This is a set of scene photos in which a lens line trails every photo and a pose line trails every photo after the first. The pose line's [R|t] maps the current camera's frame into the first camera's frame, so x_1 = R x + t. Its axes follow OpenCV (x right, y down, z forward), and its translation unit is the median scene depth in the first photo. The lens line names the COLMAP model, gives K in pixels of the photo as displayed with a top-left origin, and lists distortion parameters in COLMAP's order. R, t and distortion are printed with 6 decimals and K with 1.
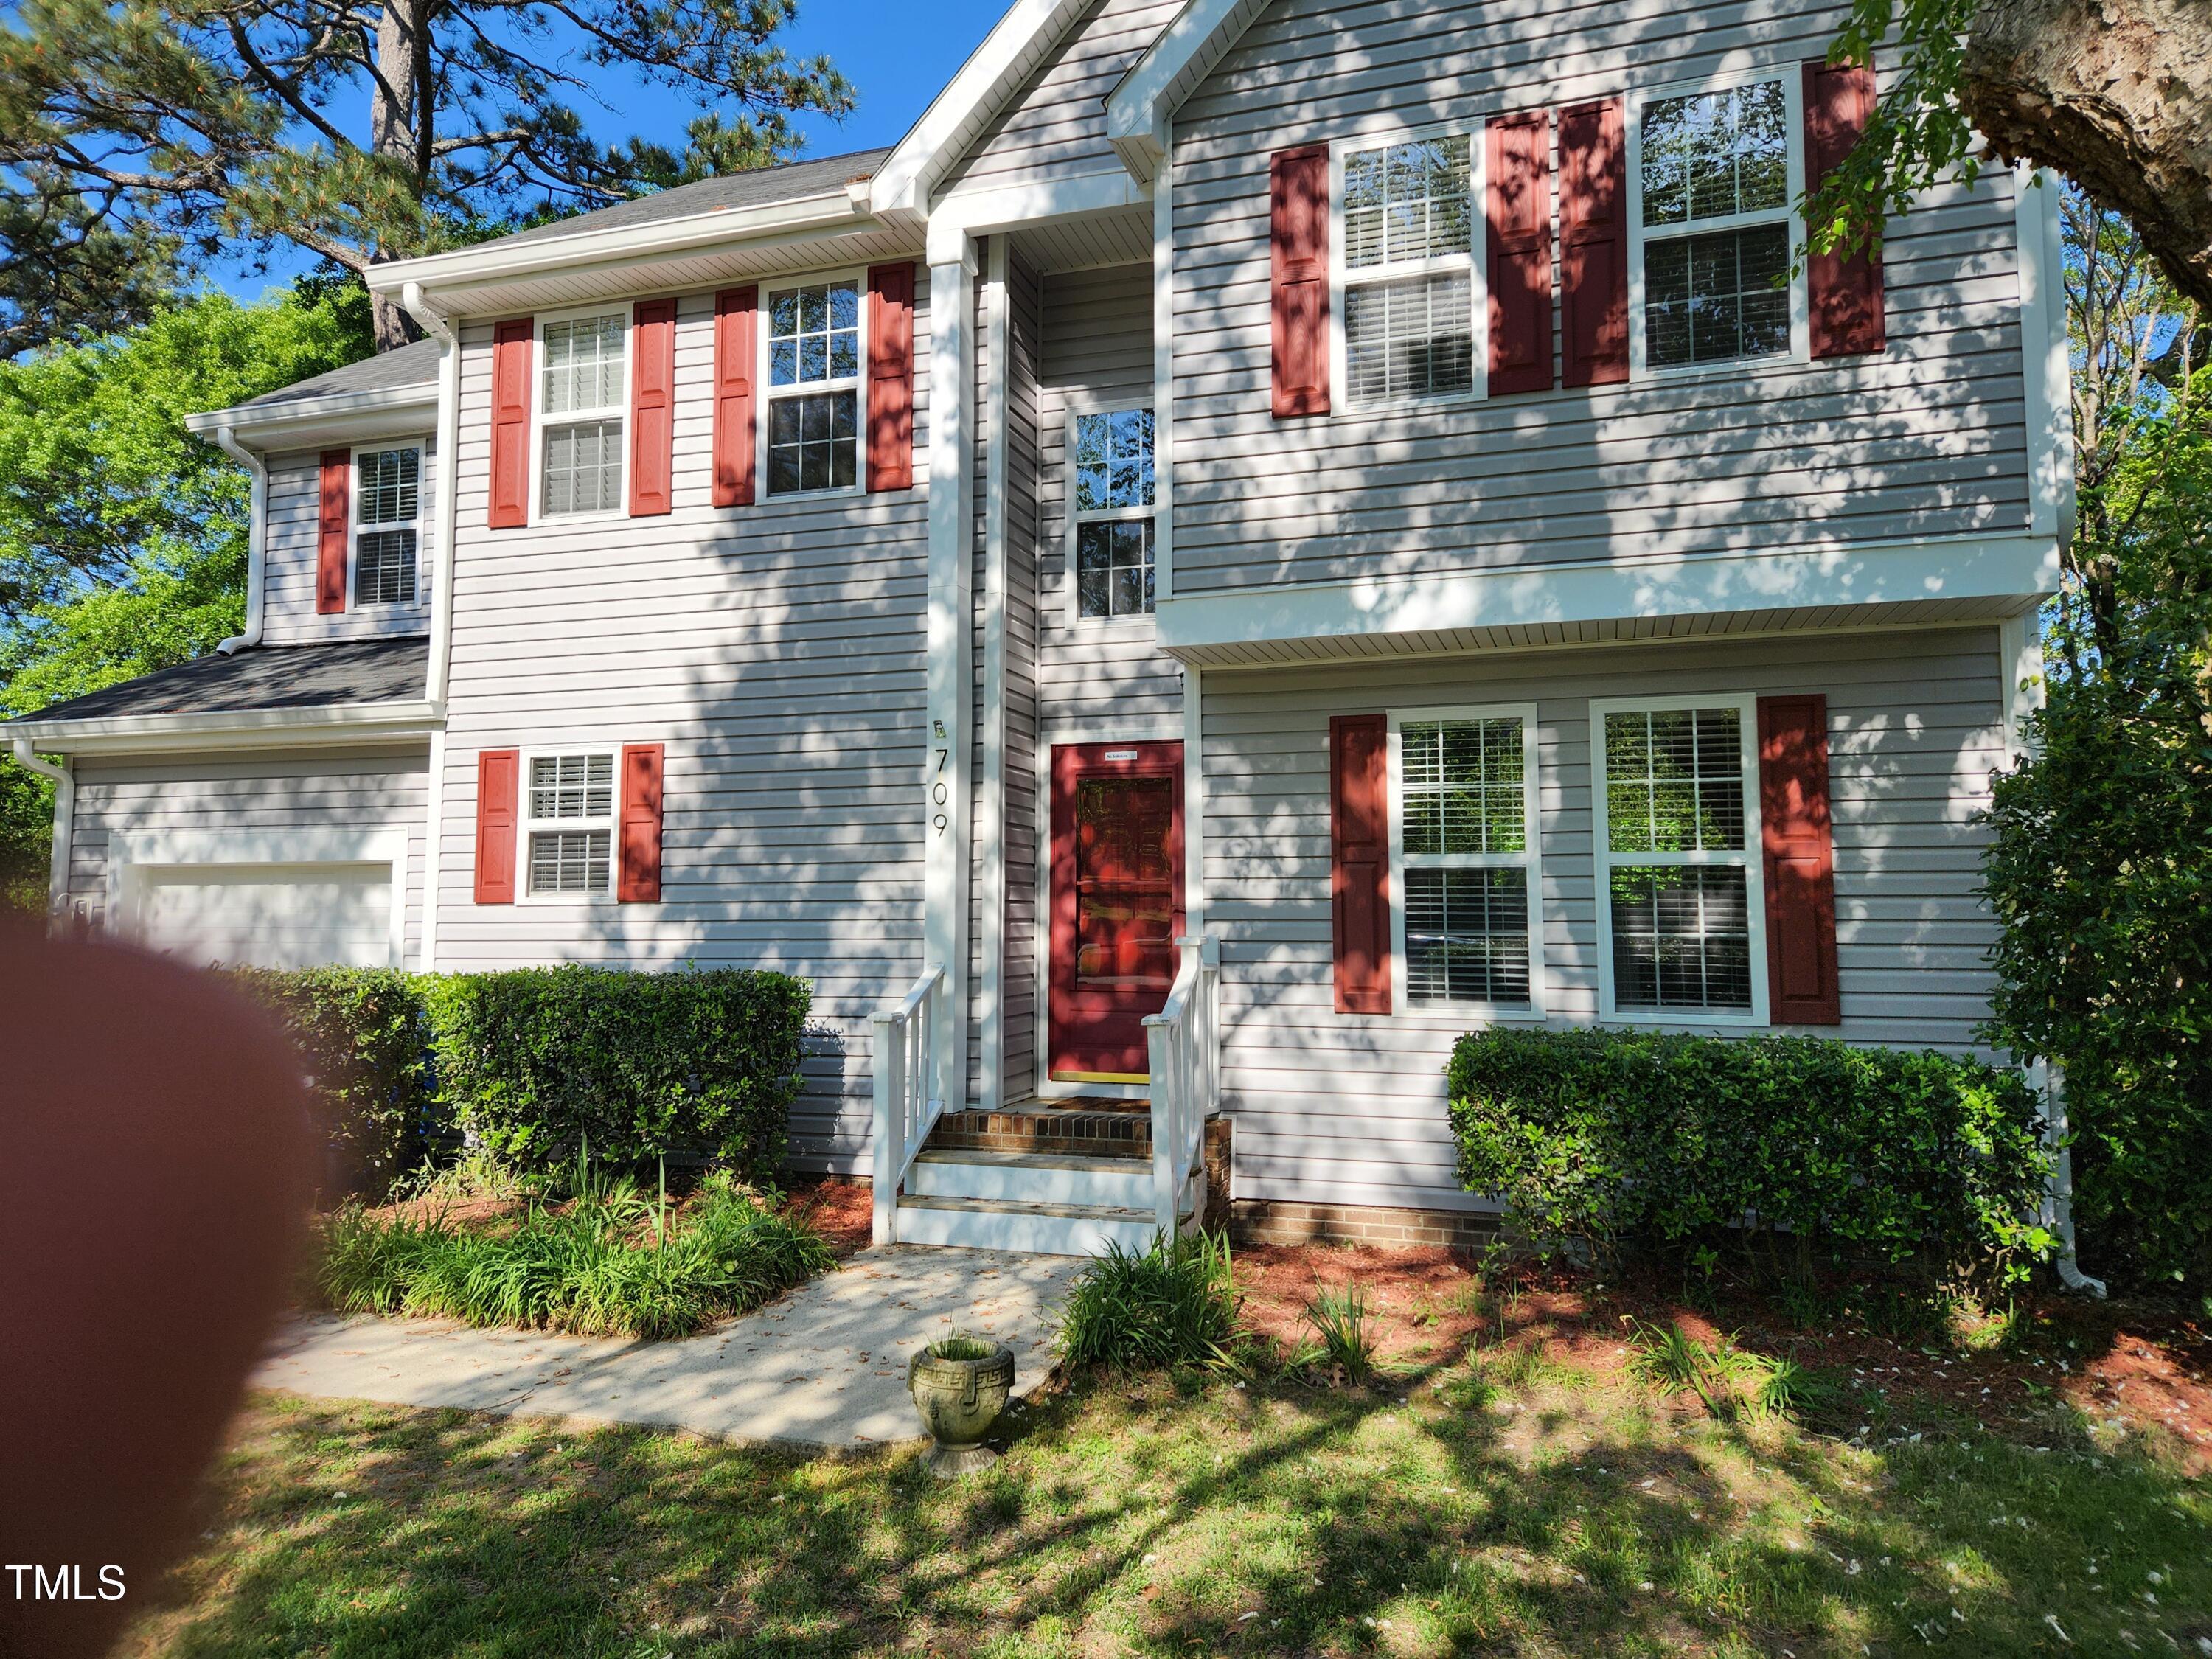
lens RADIAL K [[1622.3, 0, 1106.0], [0, 1622.3, 829.5], [0, 0, 1]] dist [0.084017, -0.003411]
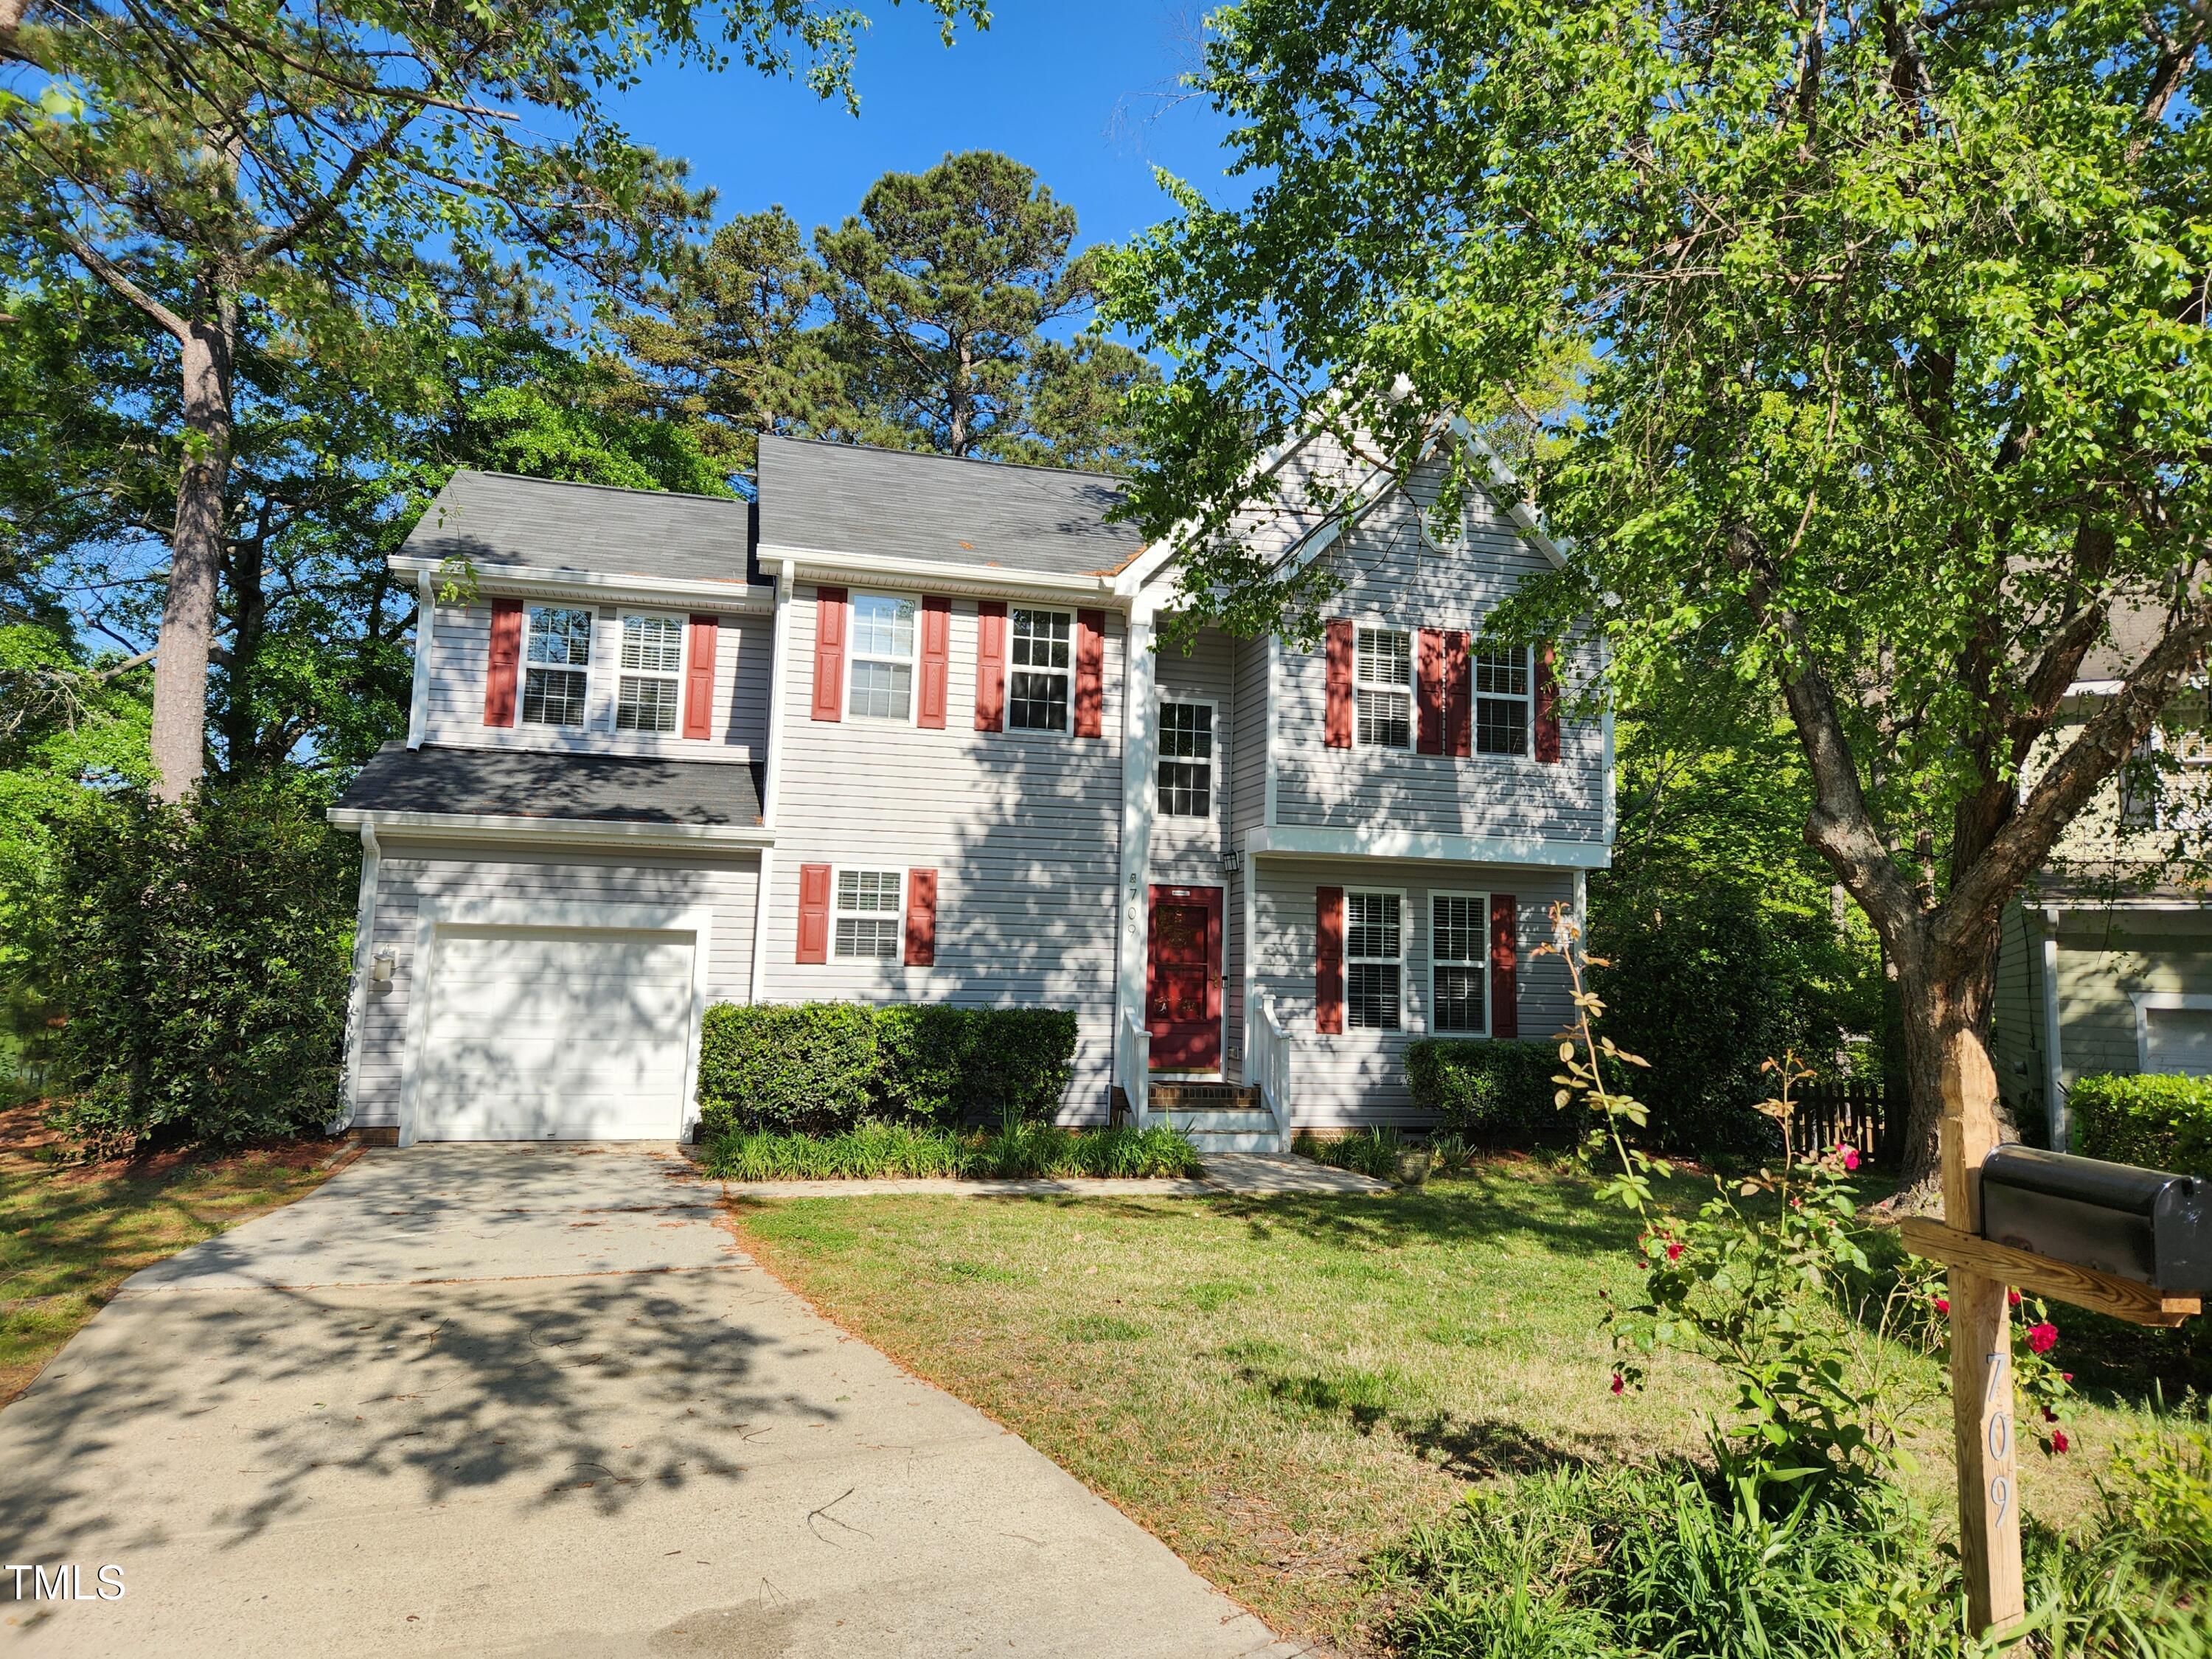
lens RADIAL K [[1622.3, 0, 1106.0], [0, 1622.3, 829.5], [0, 0, 1]] dist [0.084017, -0.003411]
pose [[0.809370, 0.066982, 0.583467, -1.188670], [-0.062155, 0.997665, -0.028313, -0.061319], [-0.584001, -0.013350, 0.811643, -0.463566]]
